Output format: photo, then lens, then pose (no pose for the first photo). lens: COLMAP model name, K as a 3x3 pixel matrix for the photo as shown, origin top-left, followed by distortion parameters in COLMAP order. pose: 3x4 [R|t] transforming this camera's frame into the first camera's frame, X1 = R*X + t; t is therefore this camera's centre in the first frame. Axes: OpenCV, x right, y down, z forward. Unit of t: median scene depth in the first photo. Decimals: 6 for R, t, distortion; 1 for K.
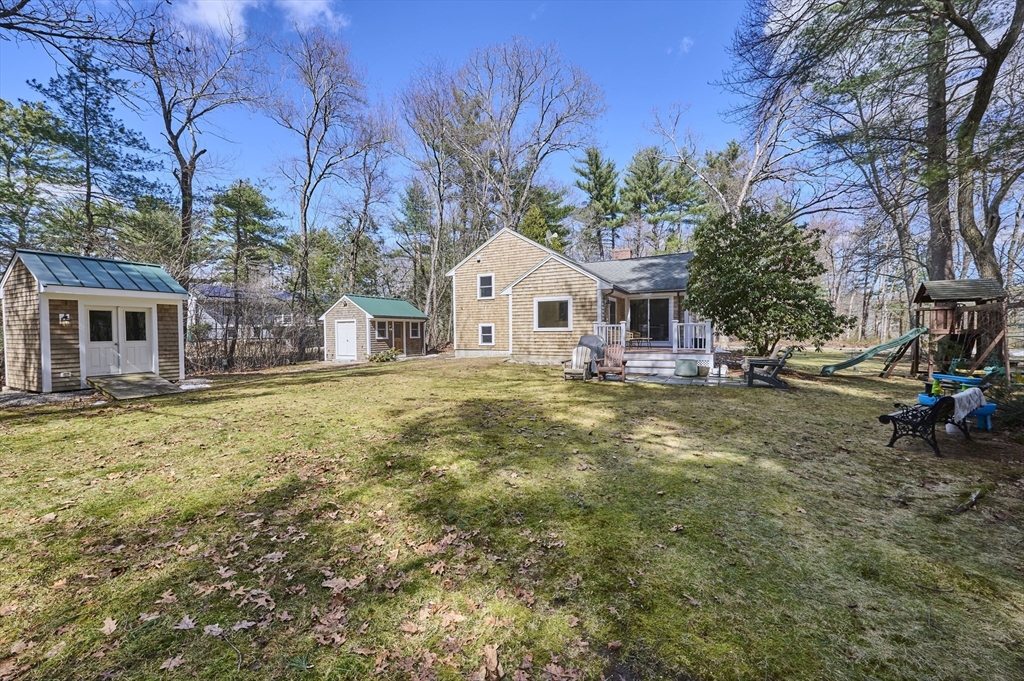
lens RADIAL K [[403.6, 0, 507.9], [0, 403.6, 341.1], [0, 0, 1]] dist [-0.000926, -0.000748]
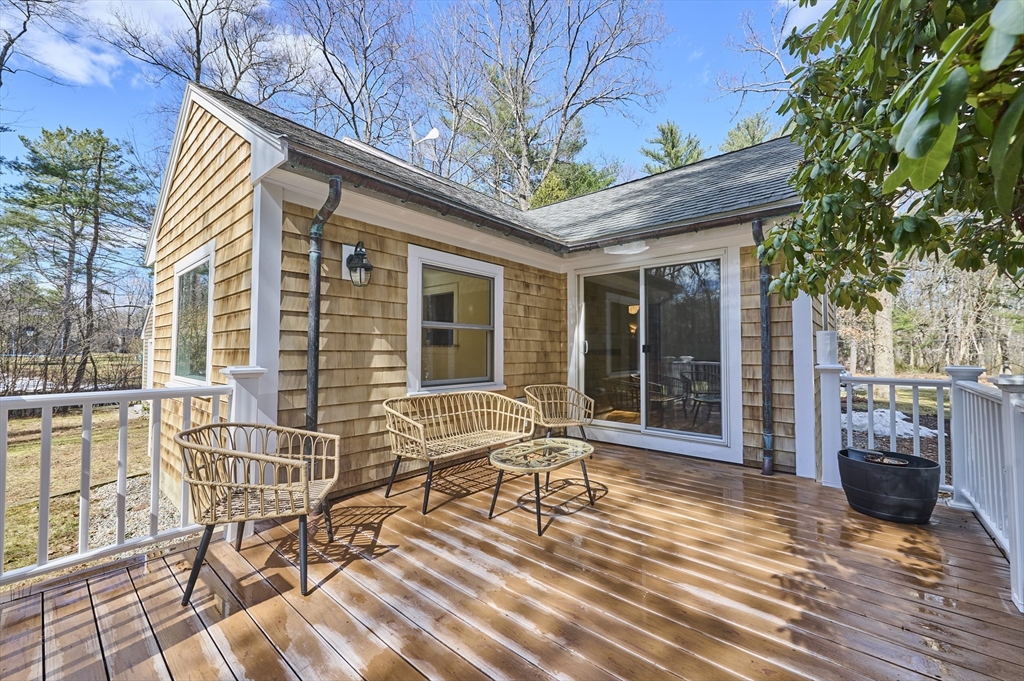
lens RADIAL K [[403.6, 0, 506.9], [0, 403.6, 337.9], [0, 0, 1]] dist [-0.000926, -0.000748]
pose [[0.974809, -0.002576, -0.223025, 0.257896], [-0.009015, 0.998661, -0.050934, -0.034371], [0.222857, 0.051662, 0.973481, 0.576973]]
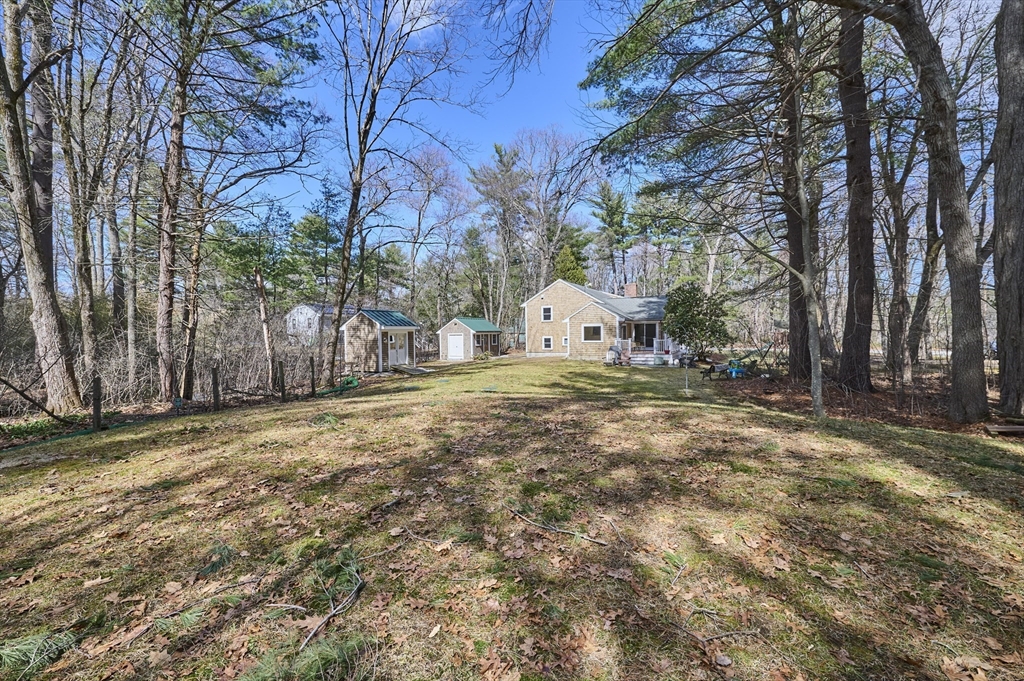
lens RADIAL K [[403.6, 0, 510.9], [0, 403.6, 333.2], [0, 0, 1]] dist [-0.000926, -0.000748]
pose [[0.999815, -0.005023, -0.018542, -0.170308], [0.004572, 0.999694, -0.024313, -0.016769], [0.018658, 0.024224, 0.999532, -0.642535]]
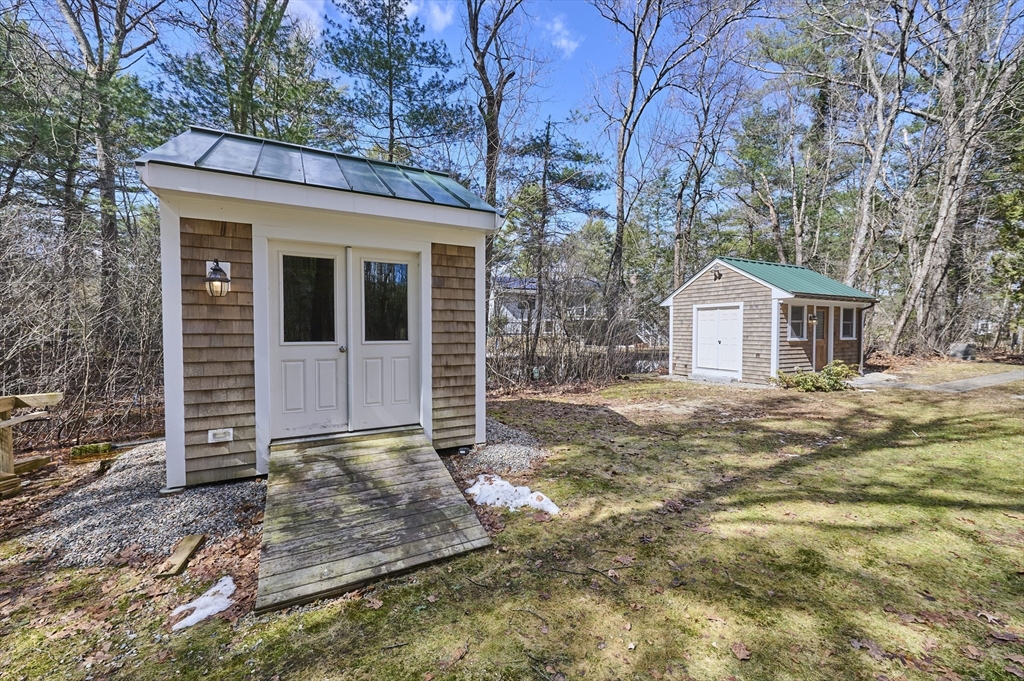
lens RADIAL K [[403.6, 0, 512.1], [0, 403.6, 339.9], [0, 0, 1]] dist [-0.000926, -0.000748]
pose [[0.820660, 0.025507, -0.570847, -0.348596], [-0.022596, 0.999670, 0.012184, -0.005074], [0.570969, 0.002900, 0.820966, 0.431720]]
